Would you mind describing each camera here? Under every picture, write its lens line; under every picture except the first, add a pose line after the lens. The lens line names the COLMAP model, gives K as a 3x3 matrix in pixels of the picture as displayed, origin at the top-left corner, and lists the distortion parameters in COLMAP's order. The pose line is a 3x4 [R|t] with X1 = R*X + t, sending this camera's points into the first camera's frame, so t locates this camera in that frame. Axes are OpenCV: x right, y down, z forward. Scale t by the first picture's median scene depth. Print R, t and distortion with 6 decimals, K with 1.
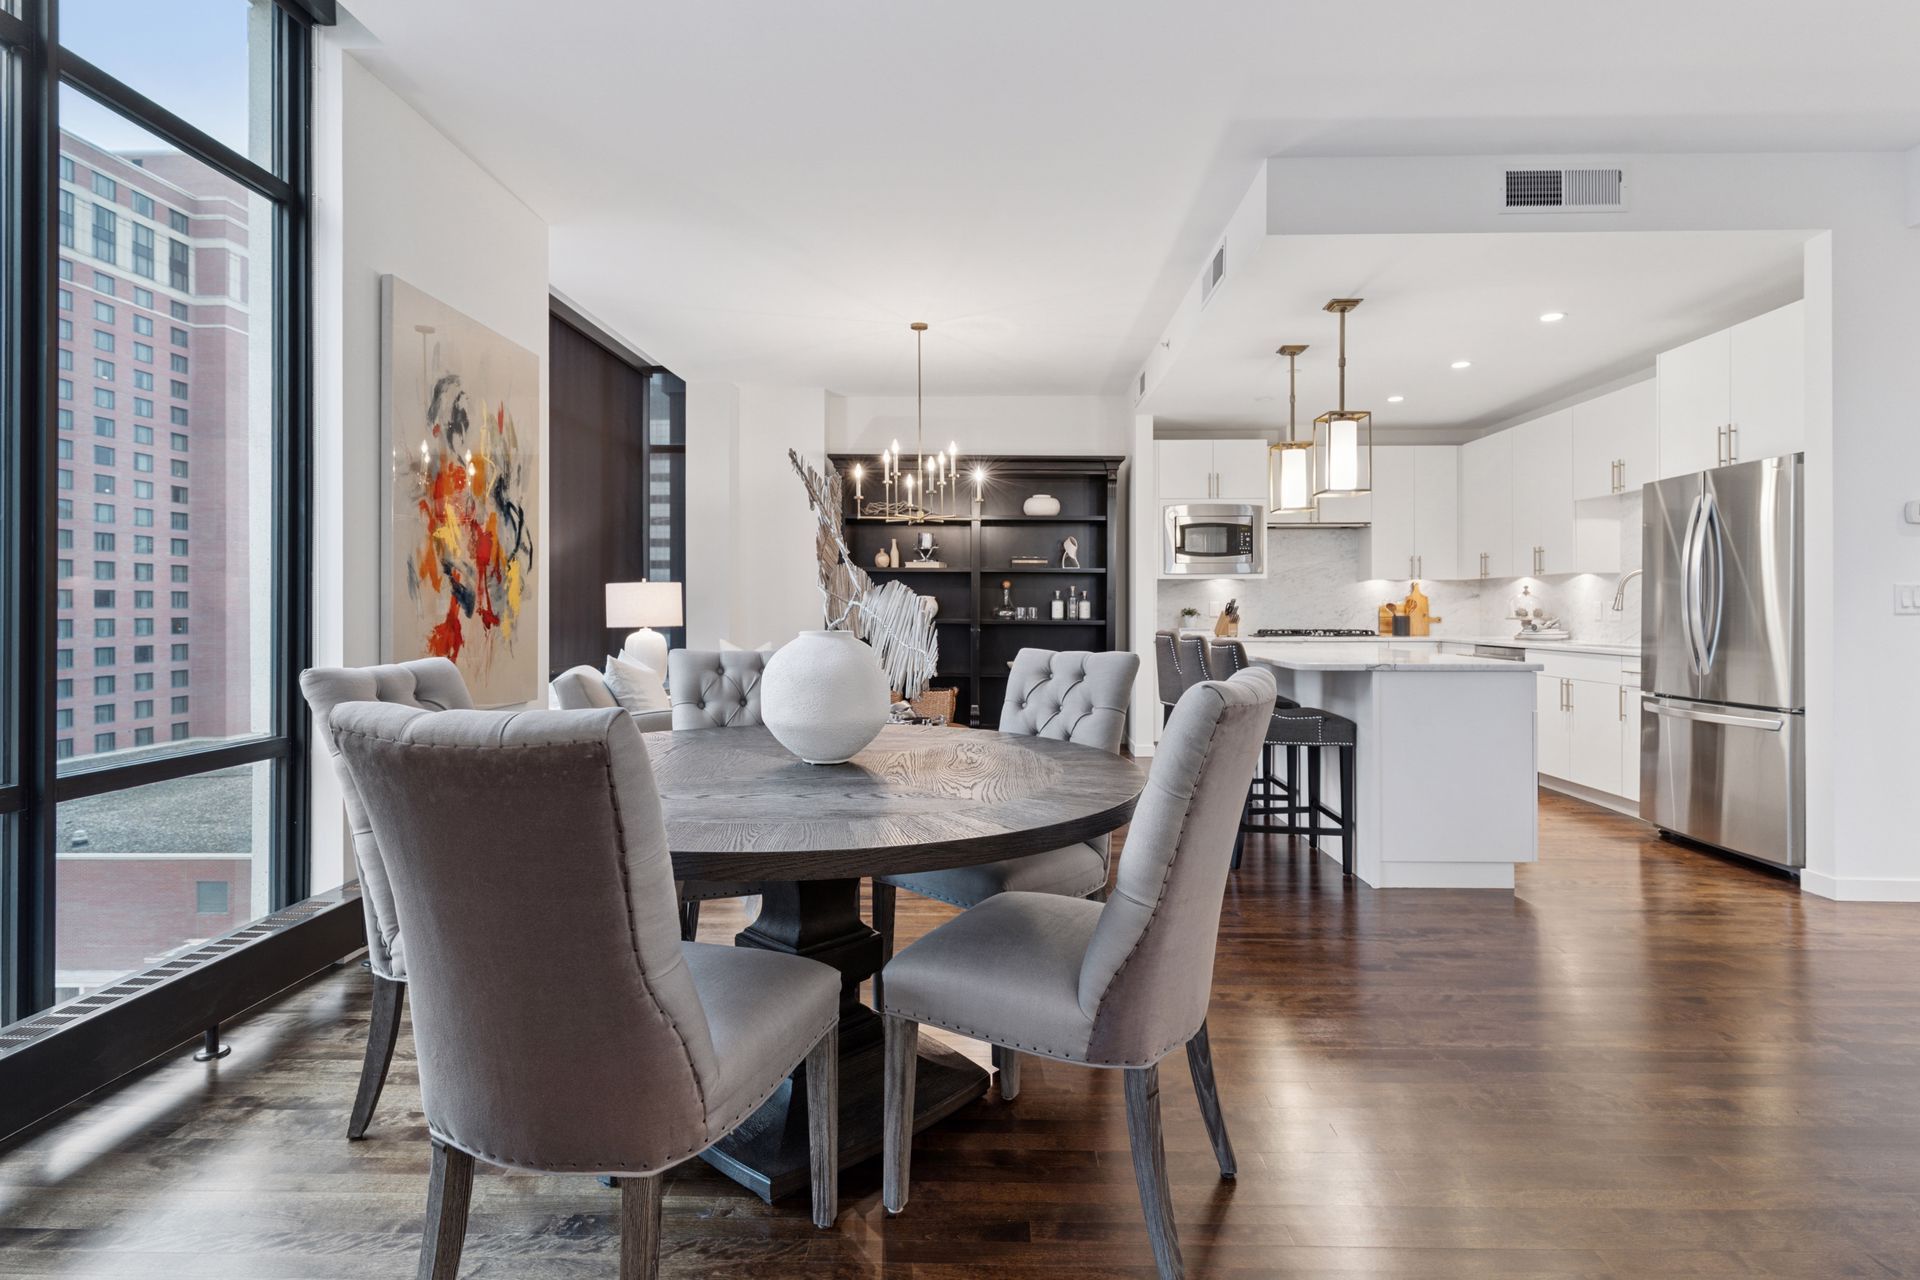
lens RADIAL K [[936.0, 0, 964.0], [0, 936.0, 607.5], [0, 0, 1]] dist [0.001317, 0.000721]
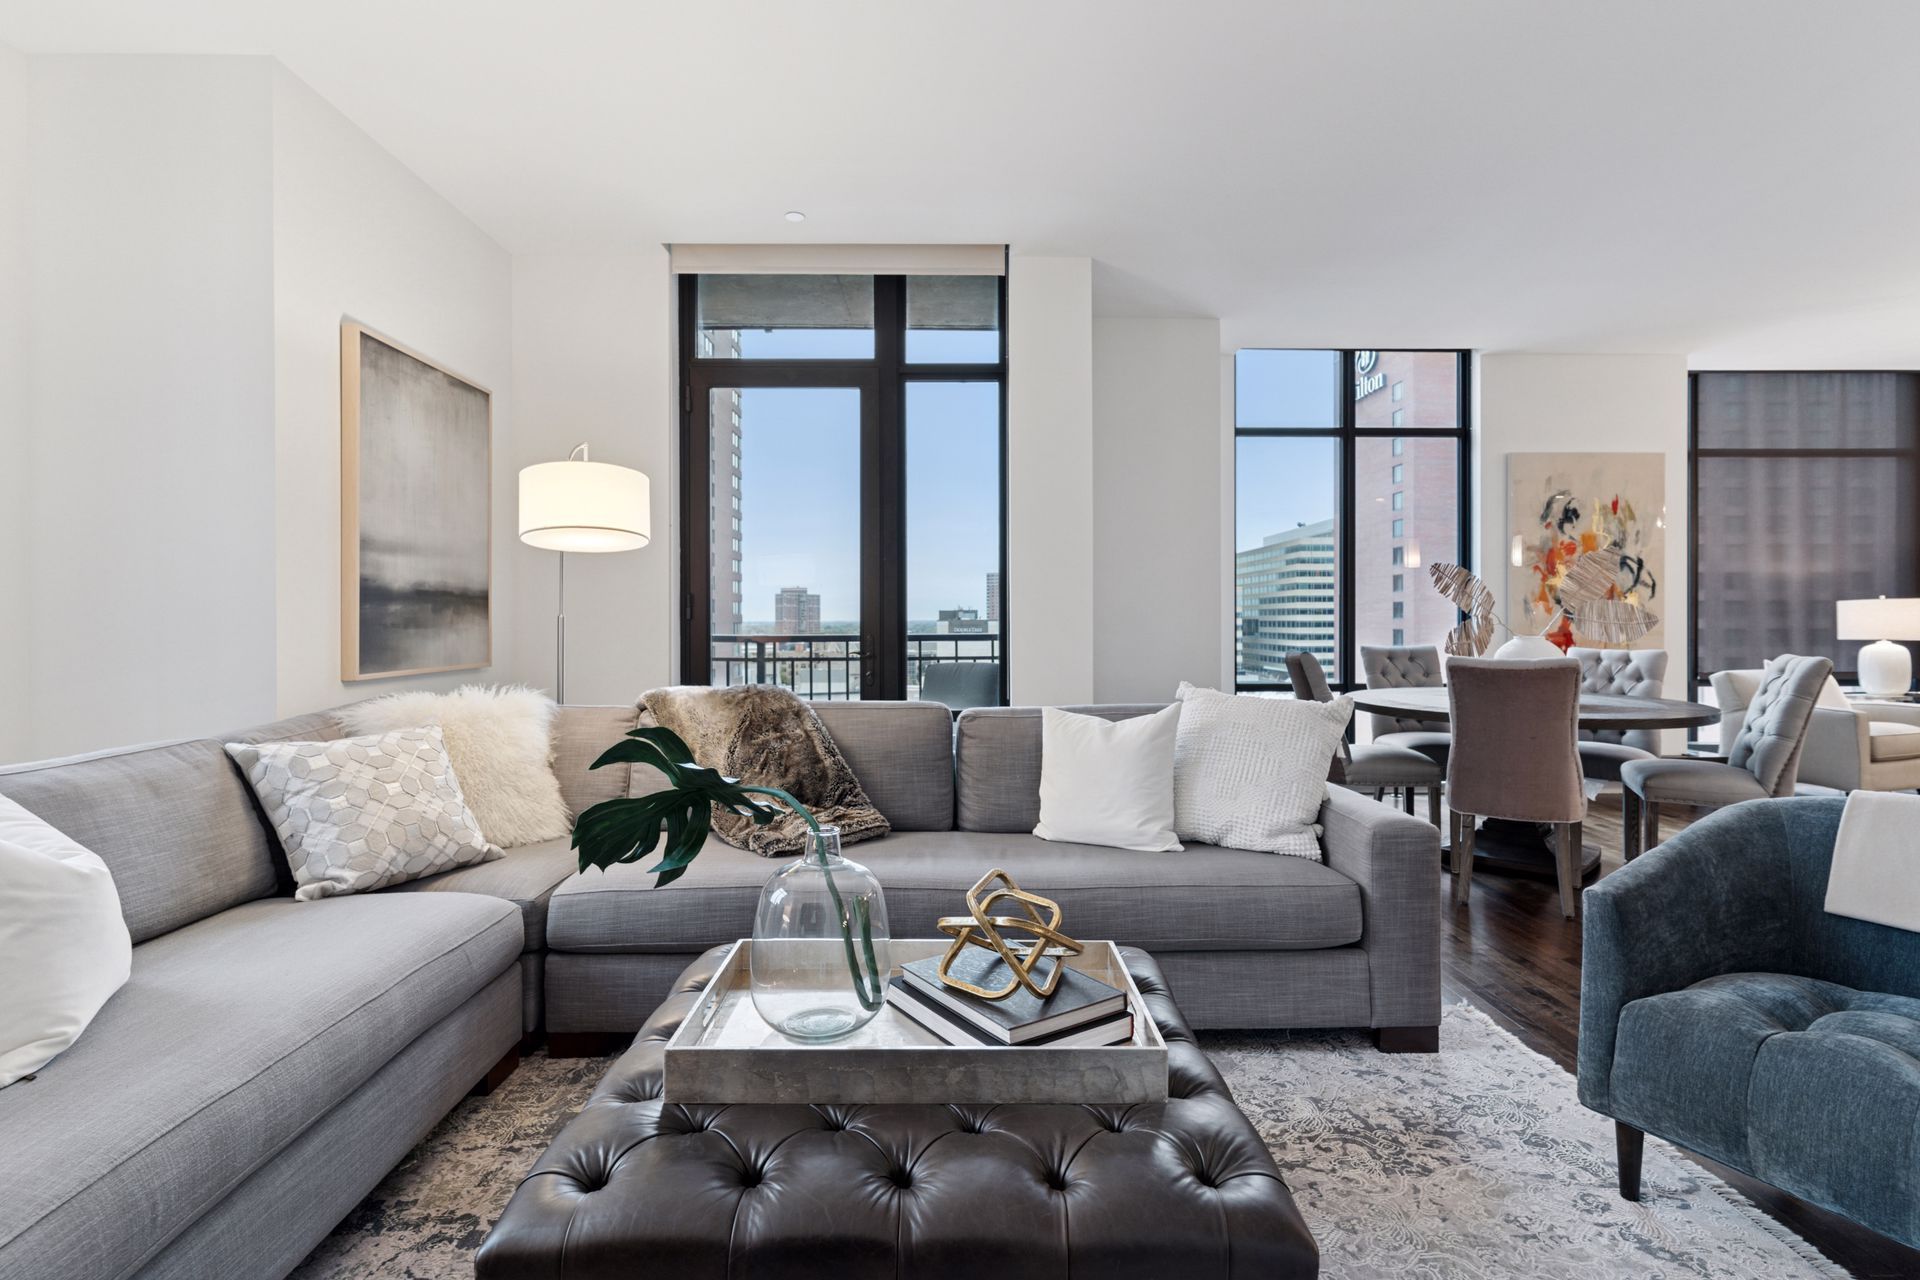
lens RADIAL K [[931.1, 0, 965.8], [0, 931.1, 625.5], [0, 0, 1]] dist [-0.000559, 0.000171]
pose [[0.036556, 0.006234, -0.999312, 0.572512], [0.003586, 0.999973, 0.006370, -0.005157], [0.999325, -0.003816, 0.036532, -0.092199]]
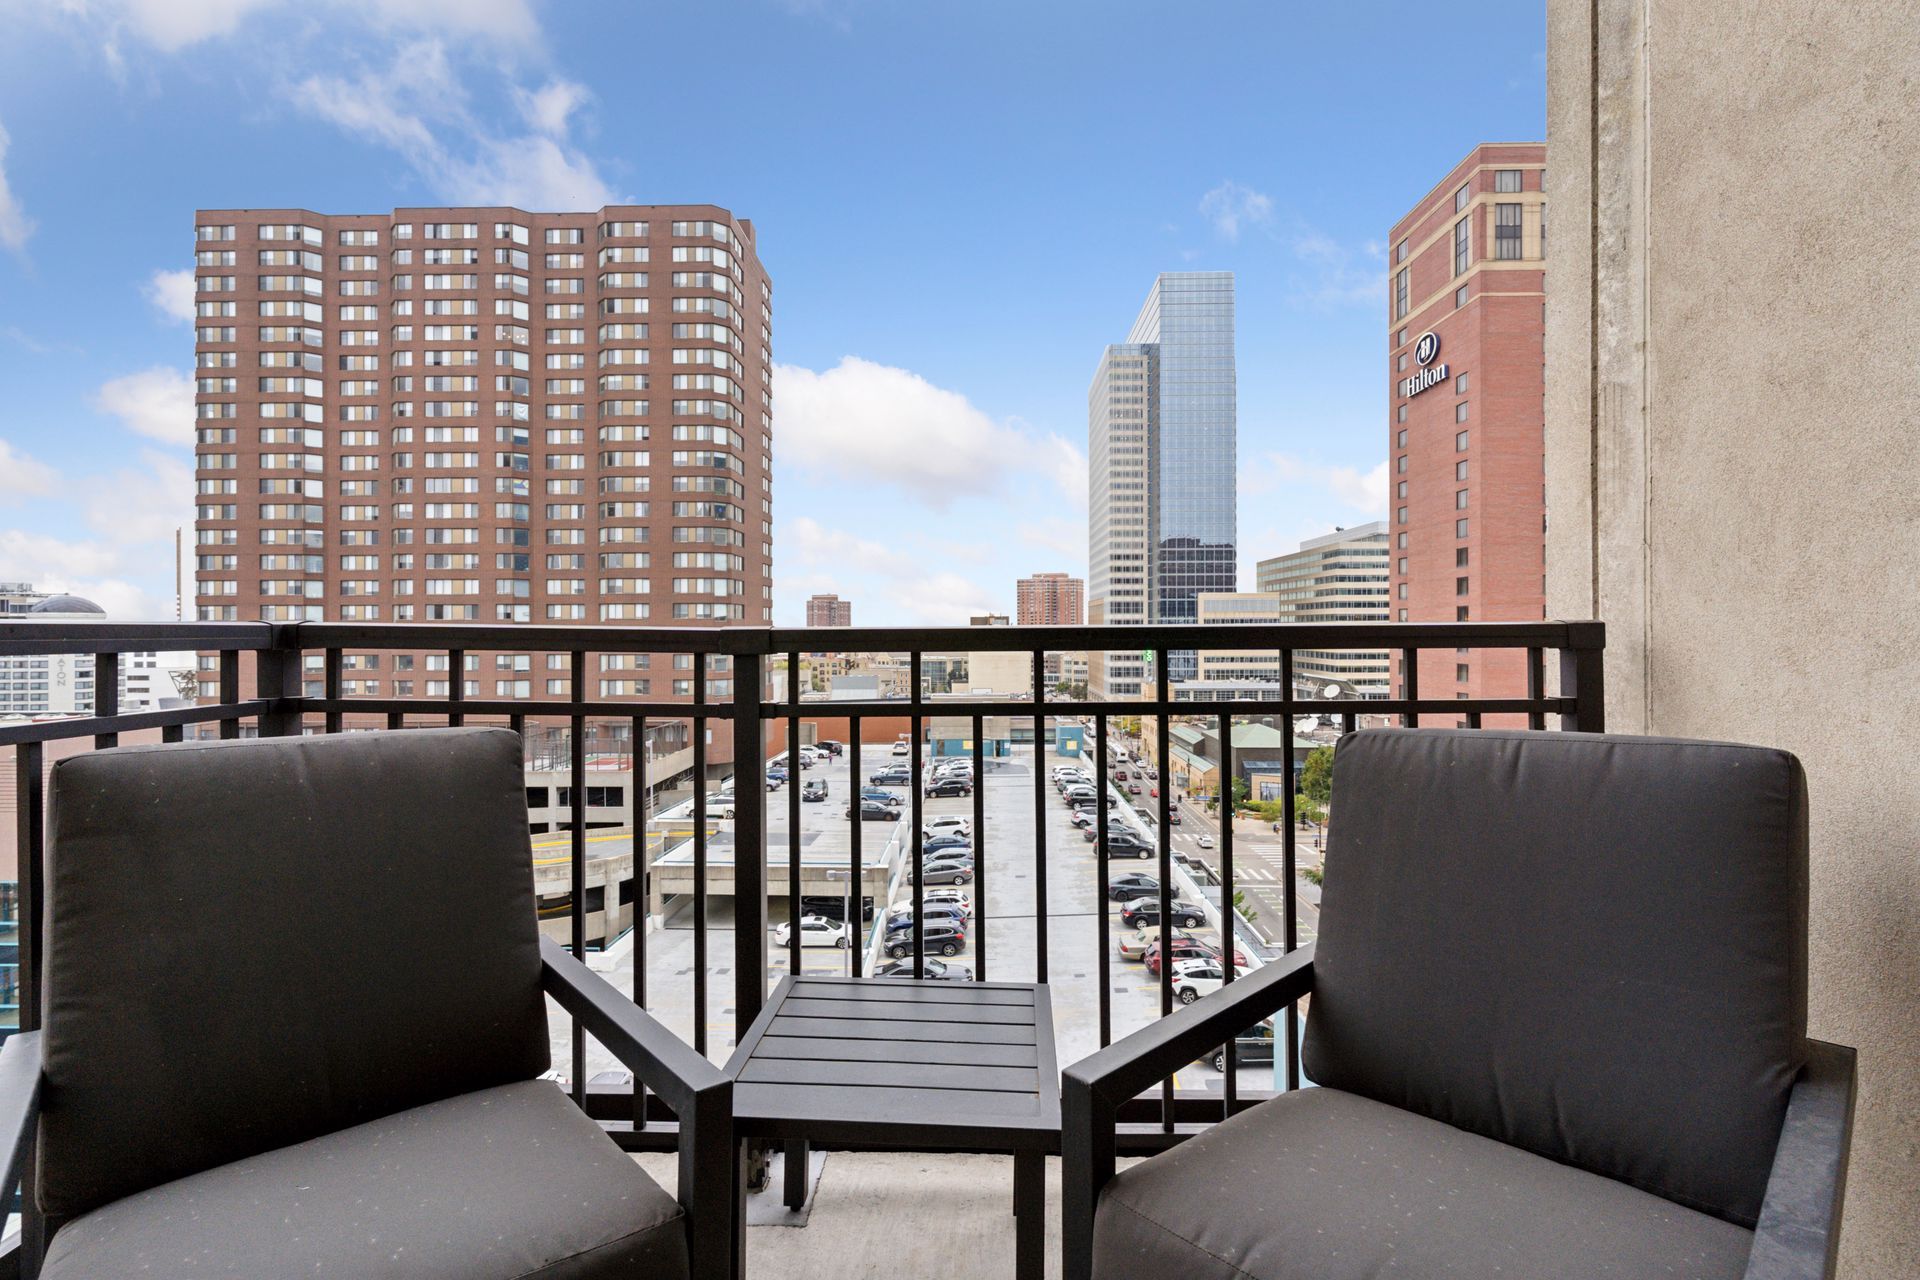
lens RADIAL K [[931.1, 0, 965.8], [0, 931.1, 625.5], [0, 0, 1]] dist [-0.000559, 0.000171]
pose [[0.004337, -0.000882, -0.999990, 0.535136], [0.004391, 0.999990, -0.000863, -0.004319], [0.999981, -0.004387, 0.004341, -0.098292]]
